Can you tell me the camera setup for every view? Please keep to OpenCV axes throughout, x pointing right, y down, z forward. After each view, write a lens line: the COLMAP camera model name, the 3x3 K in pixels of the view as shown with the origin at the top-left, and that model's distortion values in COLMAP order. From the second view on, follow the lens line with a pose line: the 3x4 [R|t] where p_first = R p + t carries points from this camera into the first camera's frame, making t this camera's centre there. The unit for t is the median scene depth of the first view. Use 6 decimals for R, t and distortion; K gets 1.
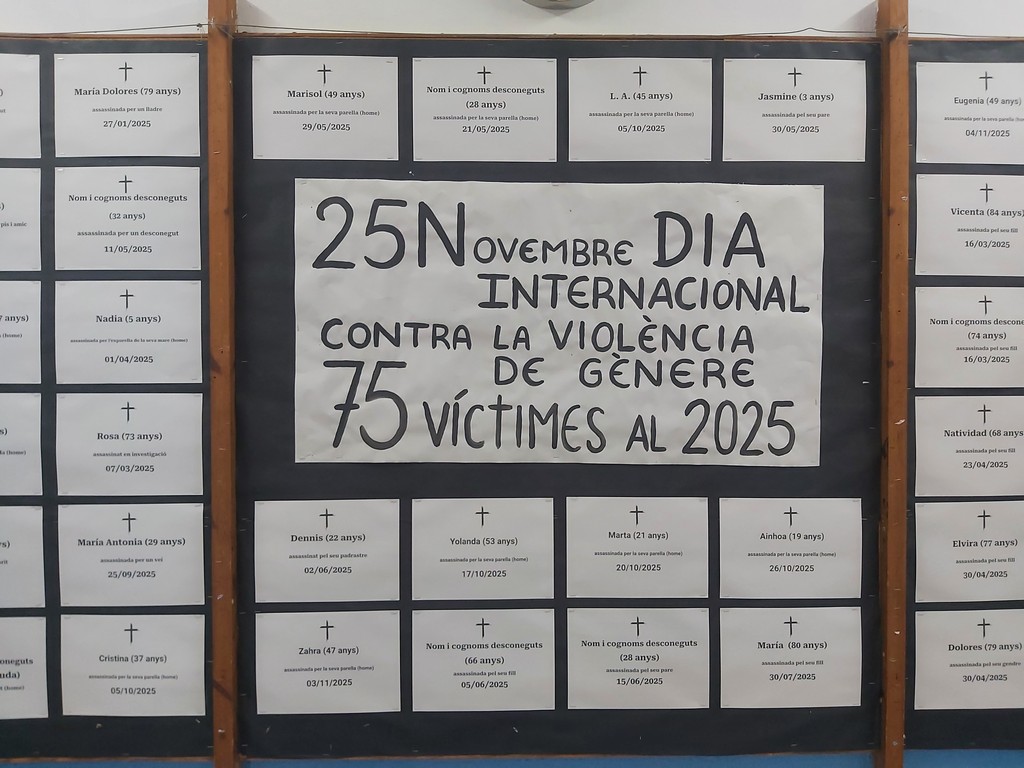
lens RADIAL K [[479.4, 0, 512.0], [0, 479.4, 384.0], [0, 0, 1]] dist [0.026035, -0.017848]
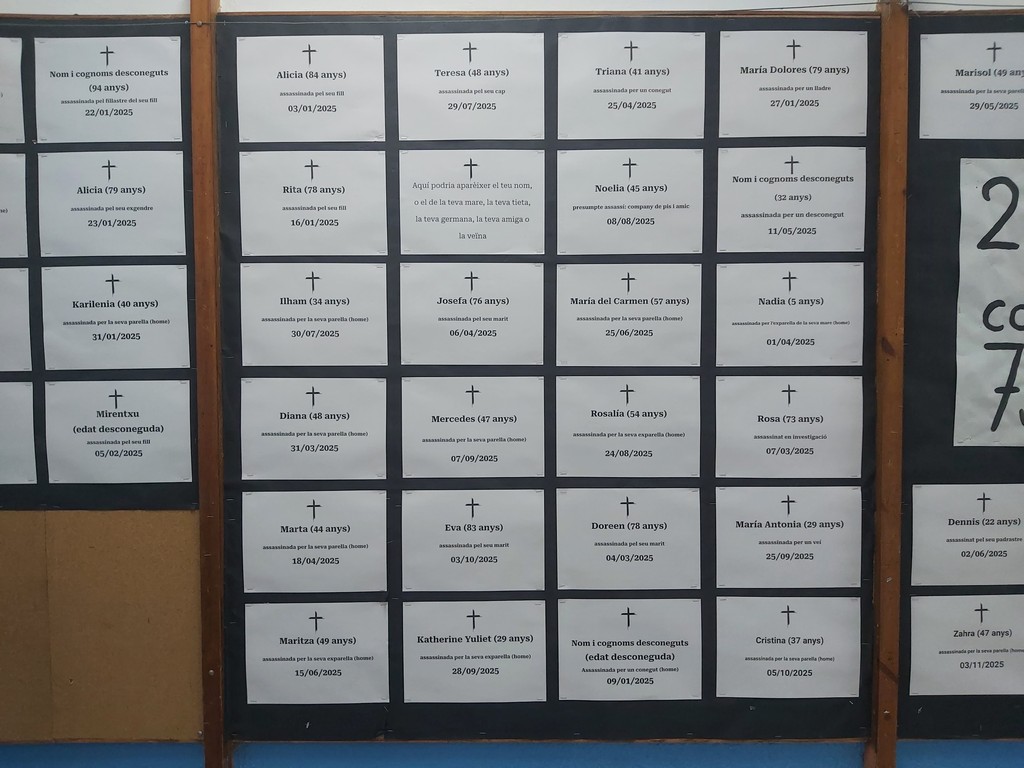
lens RADIAL K [[479.4, 0, 512.0], [0, 479.4, 384.0], [0, 0, 1]] dist [0.026035, -0.017848]
pose [[0.999890, 0.000436, -0.014827, -1.348930], [-0.000229, 0.999902, 0.013989, 0.021826], [0.014832, -0.013984, 0.999792, -0.005359]]
